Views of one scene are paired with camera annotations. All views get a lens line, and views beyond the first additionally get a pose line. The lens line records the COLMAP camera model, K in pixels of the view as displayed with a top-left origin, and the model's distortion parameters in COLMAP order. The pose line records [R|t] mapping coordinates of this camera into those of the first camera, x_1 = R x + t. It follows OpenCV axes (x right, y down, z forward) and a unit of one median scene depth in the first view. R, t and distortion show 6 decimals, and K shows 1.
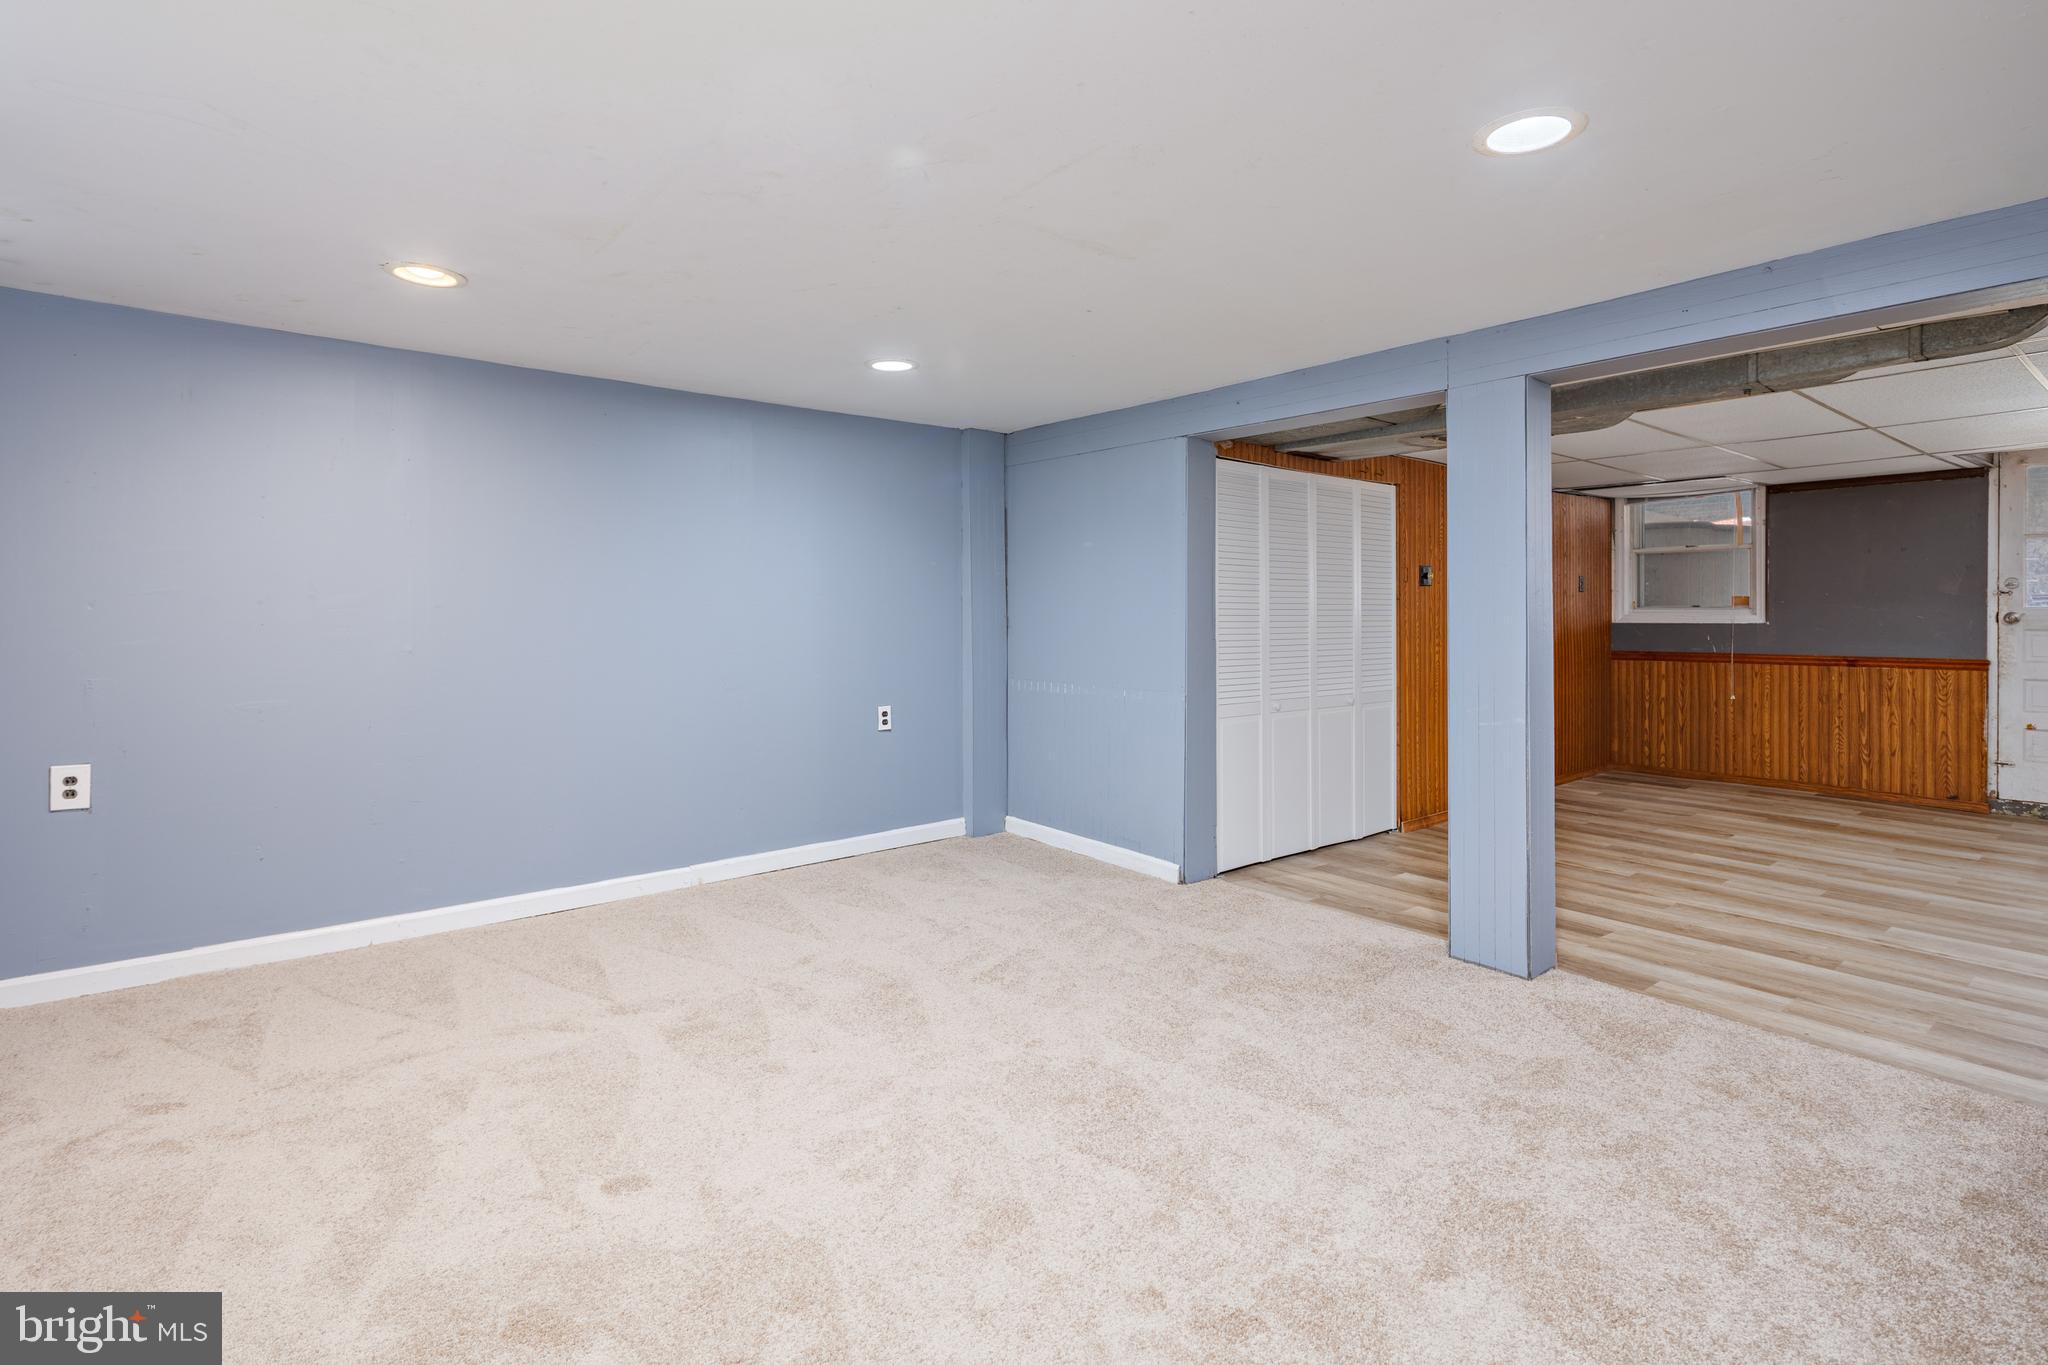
lens RADIAL K [[1013.5, 0, 982.0], [0, 1013.5, 610.6], [0, 0, 1]] dist [-0.004433, -0.001856]
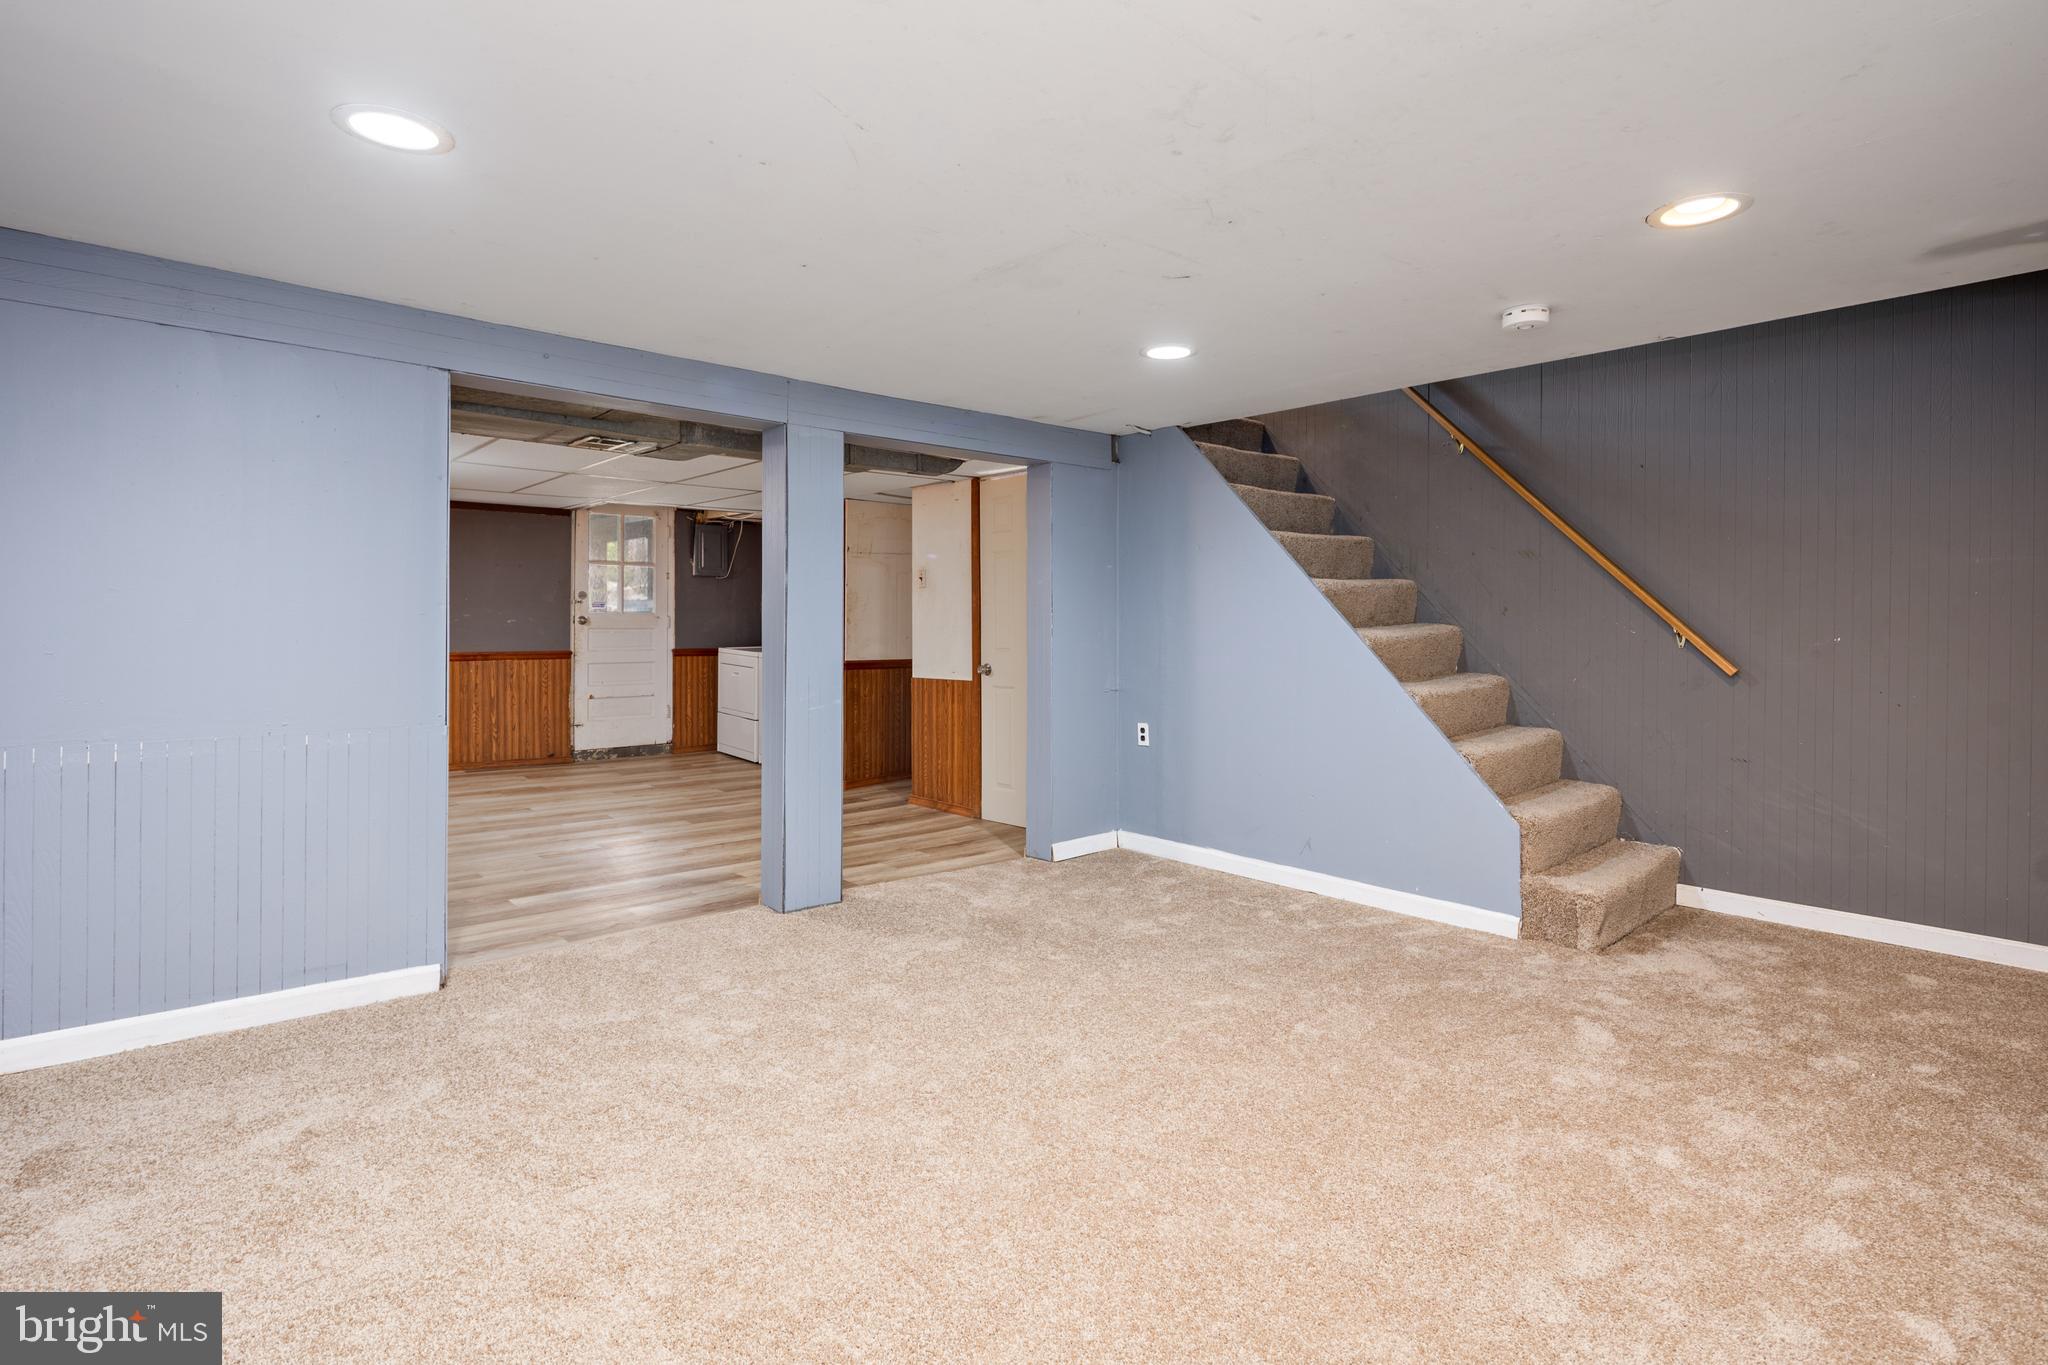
lens RADIAL K [[1000.7, 0, 1051.6], [0, 1000.7, 657.9], [0, 0, 1]] dist [0.000997, -0.000234]
pose [[-0.072277, -0.039945, 0.996584, -0.385722], [-0.009809, 0.999178, 0.039337, -0.000870], [-0.997336, -0.006932, -0.072610, 0.431874]]
